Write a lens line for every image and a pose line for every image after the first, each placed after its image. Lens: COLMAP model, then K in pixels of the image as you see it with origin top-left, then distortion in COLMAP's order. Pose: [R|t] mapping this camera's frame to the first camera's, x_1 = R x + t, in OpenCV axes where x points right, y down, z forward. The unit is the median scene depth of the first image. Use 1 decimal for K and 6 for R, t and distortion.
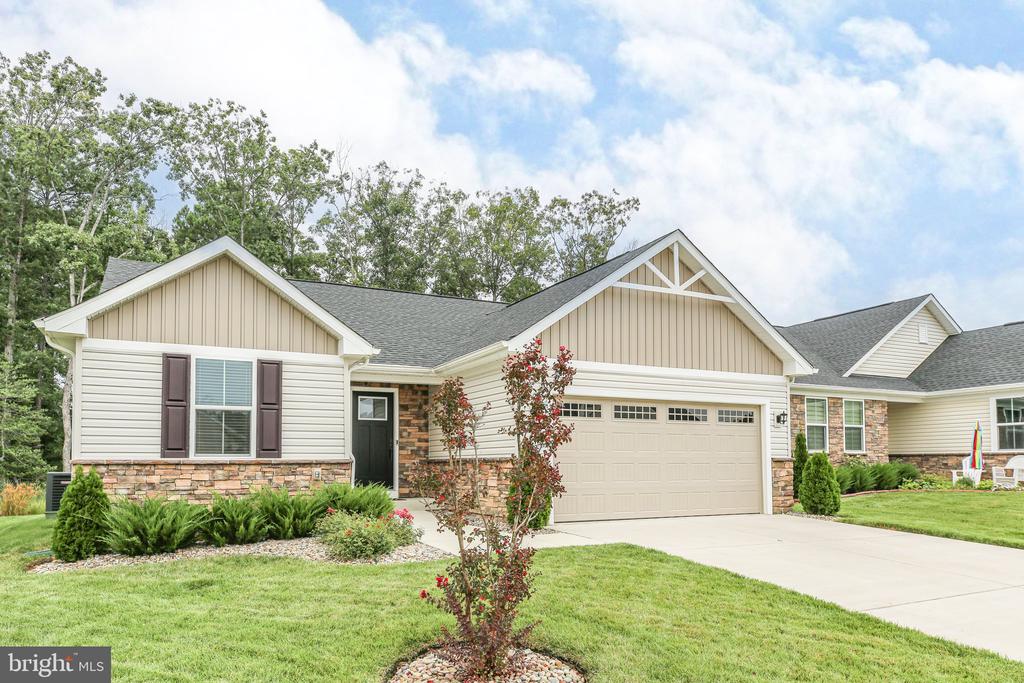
lens RADIAL K [[688.6, 0, 510.6], [0, 688.6, 452.1], [0, 0, 1]] dist [0.007691, -0.000796]
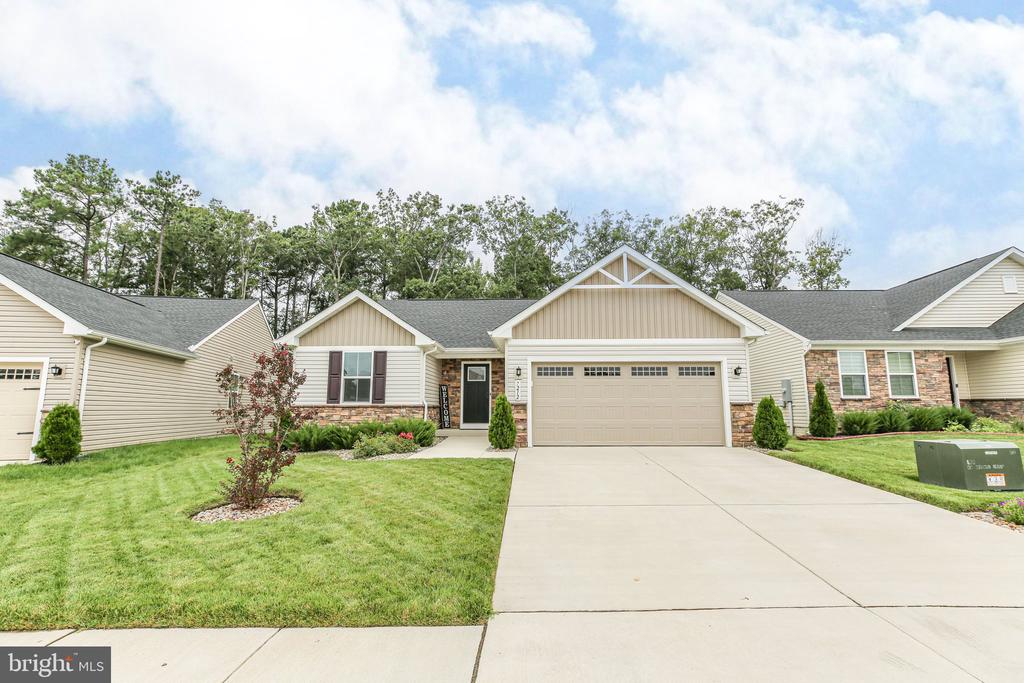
lens RADIAL K [[477.1, 0, 515.1], [0, 477.1, 352.6], [0, 0, 1]] dist [-0.027749, 0.000408]
pose [[0.882528, -0.053650, -0.467189, 0.442159], [0.006114, 0.994696, -0.102677, 0.004106], [0.470220, 0.087759, 0.878175, 0.031184]]
